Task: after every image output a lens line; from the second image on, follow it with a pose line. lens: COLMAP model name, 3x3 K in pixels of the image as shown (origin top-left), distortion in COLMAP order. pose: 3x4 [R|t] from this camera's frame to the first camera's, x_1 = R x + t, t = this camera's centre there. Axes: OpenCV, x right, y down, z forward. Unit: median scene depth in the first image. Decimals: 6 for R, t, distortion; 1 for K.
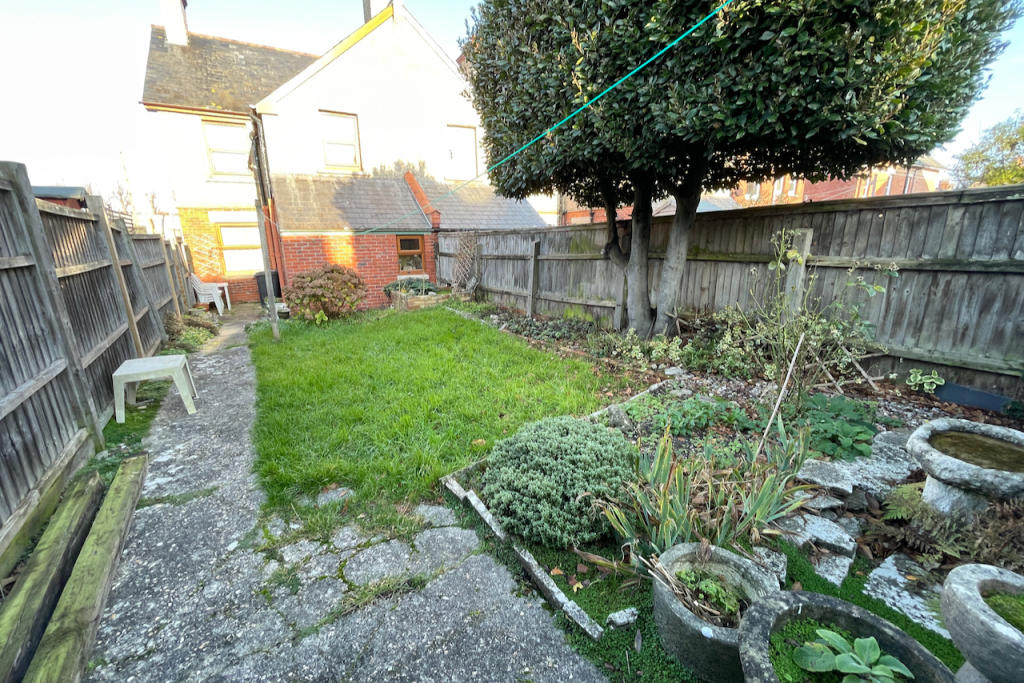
lens RADIAL K [[419.3, 0, 510.3], [0, 419.3, 345.8], [0, 0, 1]] dist [-0.002273, 0.000123]
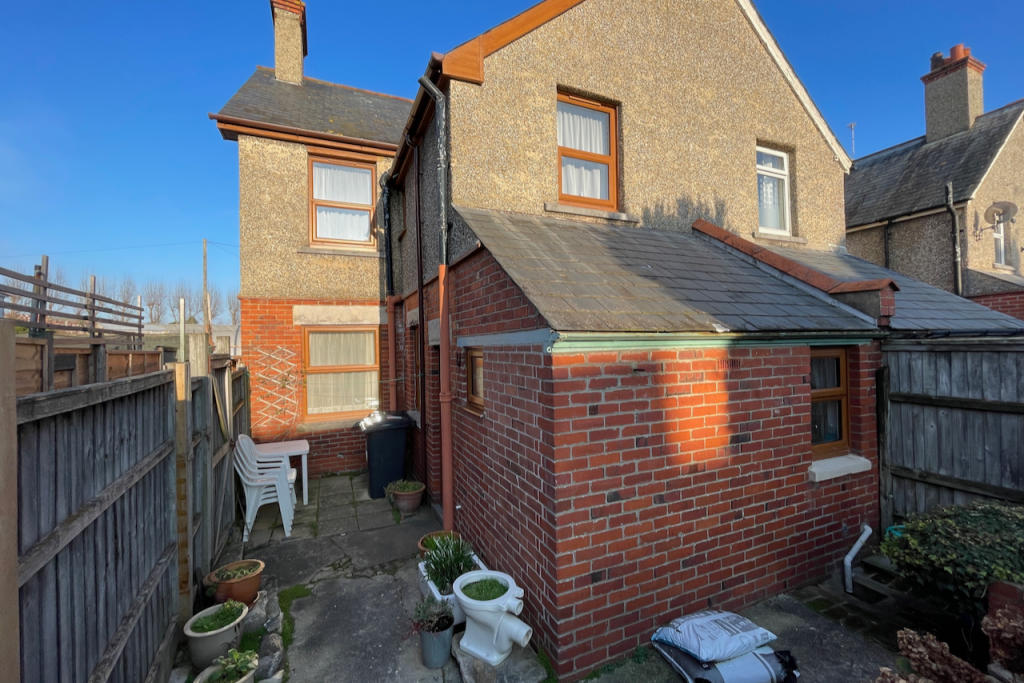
lens RADIAL K [[419.3, 0, 513.9], [0, 419.3, 340.4], [0, 0, 1]] dist [-0.002273, 0.000123]
pose [[0.995000, -0.009224, -0.099443, -0.418282], [-0.016950, 0.965683, -0.259170, -0.155409], [0.098421, 0.259560, 0.960699, 0.566707]]
